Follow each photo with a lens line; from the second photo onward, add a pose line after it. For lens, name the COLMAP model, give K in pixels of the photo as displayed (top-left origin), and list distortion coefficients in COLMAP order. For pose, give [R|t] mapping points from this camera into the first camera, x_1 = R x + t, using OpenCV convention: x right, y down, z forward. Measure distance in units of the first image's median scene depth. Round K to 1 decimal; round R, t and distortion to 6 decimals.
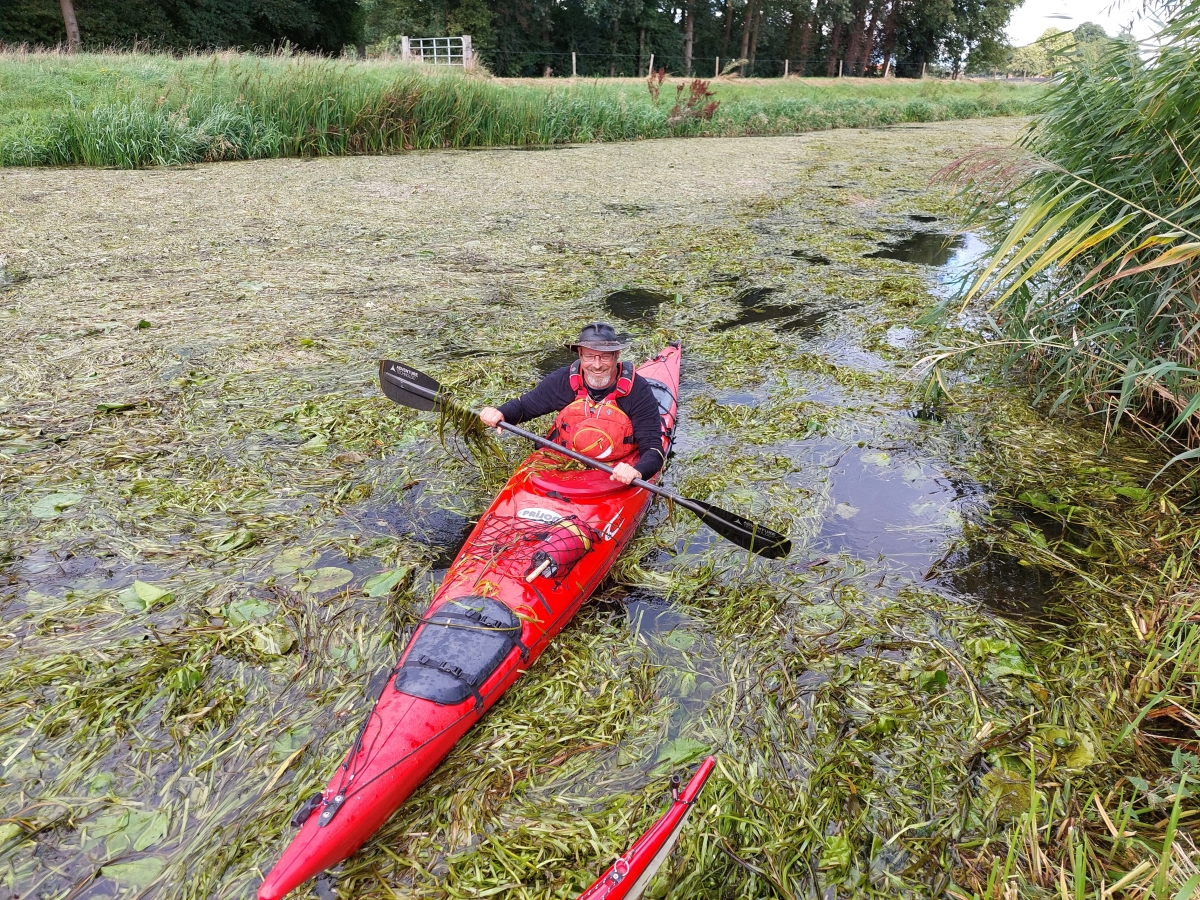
lens RADIAL K [[872.2, 0, 594.8], [0, 872.2, 449.9], [0, 0, 1]] dist [0.016090, -0.014882]
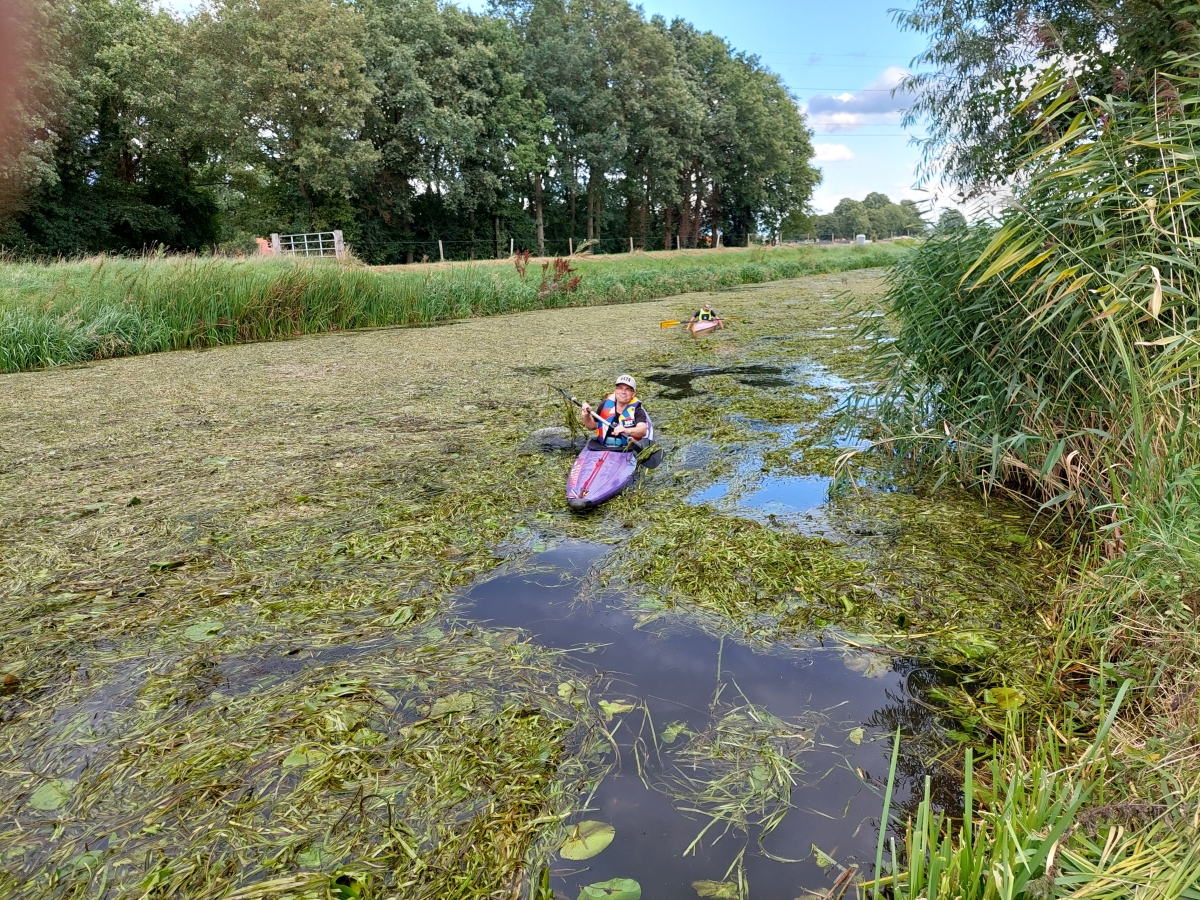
lens RADIAL K [[872.2, 0, 598.1], [0, 872.2, 453.0], [0, 0, 1]] dist [0.016090, -0.014882]
pose [[0.983963, -0.087701, 0.155324, -0.025156], [0.114356, 0.978441, -0.171976, 0.010593], [-0.136893, 0.186980, 0.972779, -0.027646]]
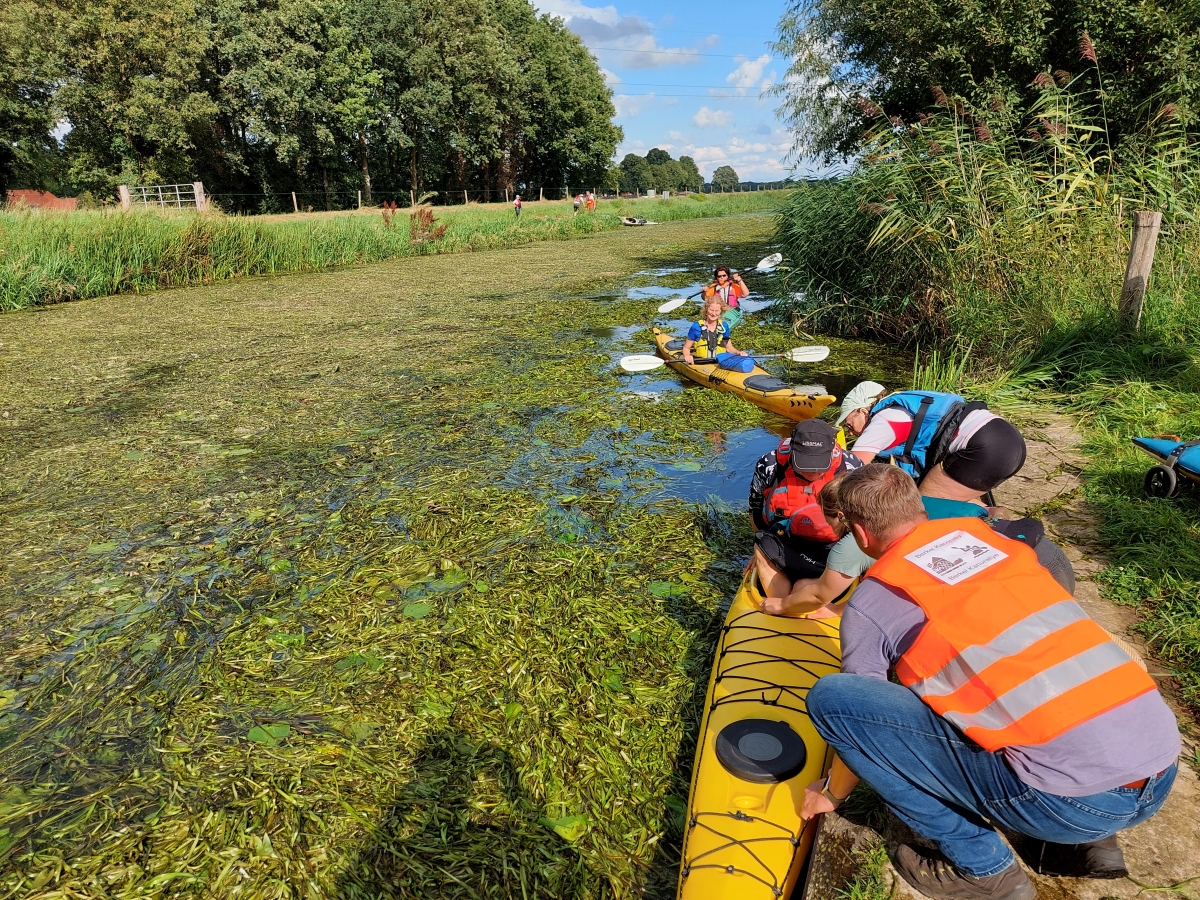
lens RADIAL K [[872.2, 0, 589.9], [0, 872.2, 438.1], [0, 0, 1]] dist [0.016090, -0.014882]
pose [[0.920878, -0.147746, 0.360769, -0.141123], [0.197341, 0.974746, -0.104531, 0.049431], [-0.336214, 0.167454, 0.926779, -0.125972]]
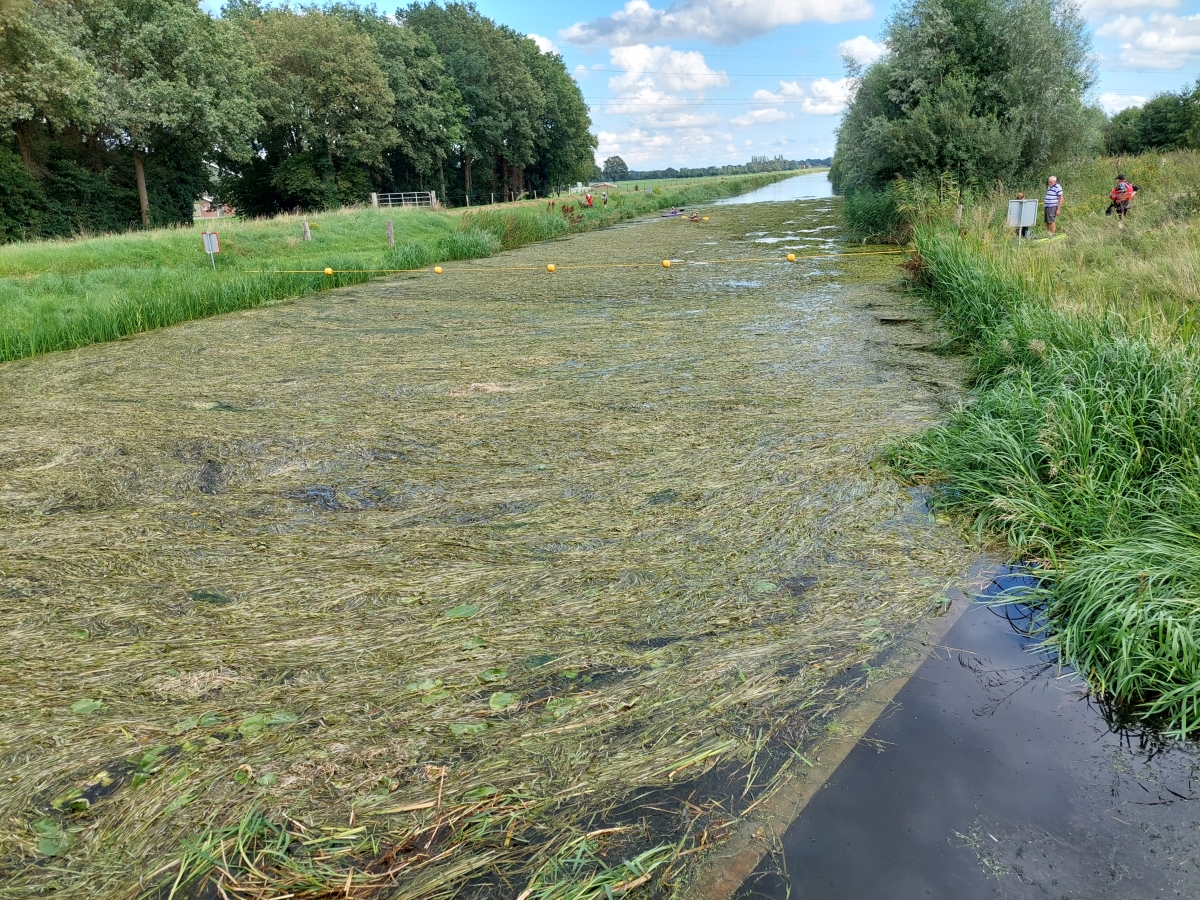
lens RADIAL K [[872.2, 0, 595.7], [0, 872.2, 446.7], [0, 0, 1]] dist [0.016090, -0.014882]
pose [[0.859447, -0.201809, 0.469706, -0.824185], [0.257543, 0.964596, -0.056802, 0.219718], [-0.441614, 0.169788, 0.880993, -0.639501]]
